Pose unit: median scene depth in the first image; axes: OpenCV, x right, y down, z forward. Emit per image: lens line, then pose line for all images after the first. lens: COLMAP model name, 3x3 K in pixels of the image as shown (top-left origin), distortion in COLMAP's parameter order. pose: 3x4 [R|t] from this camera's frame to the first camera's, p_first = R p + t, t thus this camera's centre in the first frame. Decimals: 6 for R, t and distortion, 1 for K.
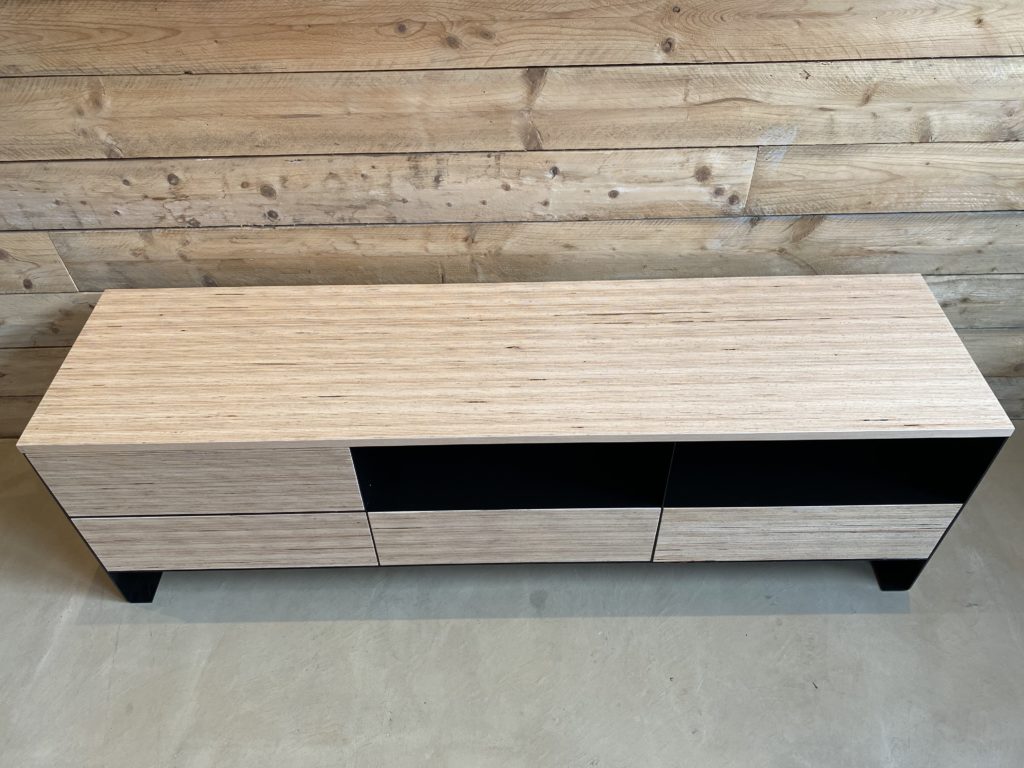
lens RADIAL K [[789.7, 0, 507.0], [0, 789.7, 377.6], [0, 0, 1]] dist [0.023995, -0.018524]
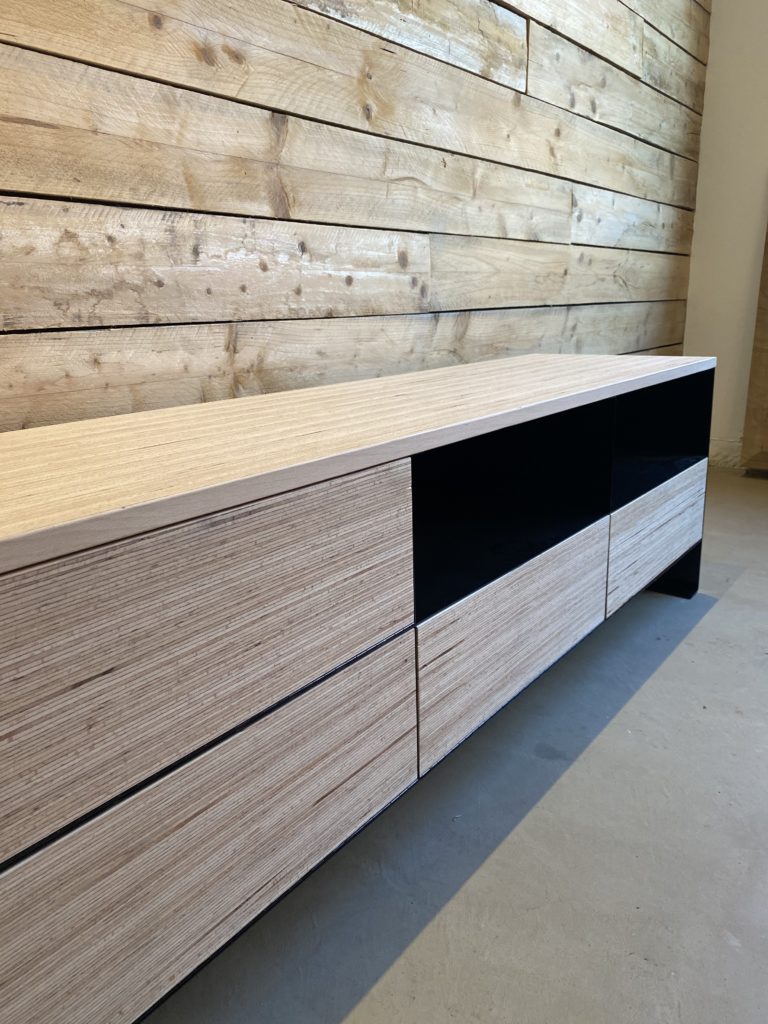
lens RADIAL K [[789.7, 0, 389.5], [0, 789.7, 499.7], [0, 0, 1]] dist [0.023995, -0.018524]
pose [[0.601379, -0.190973, 0.775804, -0.600324], [0.572200, 0.780634, -0.251390, 0.224552], [-0.557611, 0.595096, 0.578732, 0.599080]]
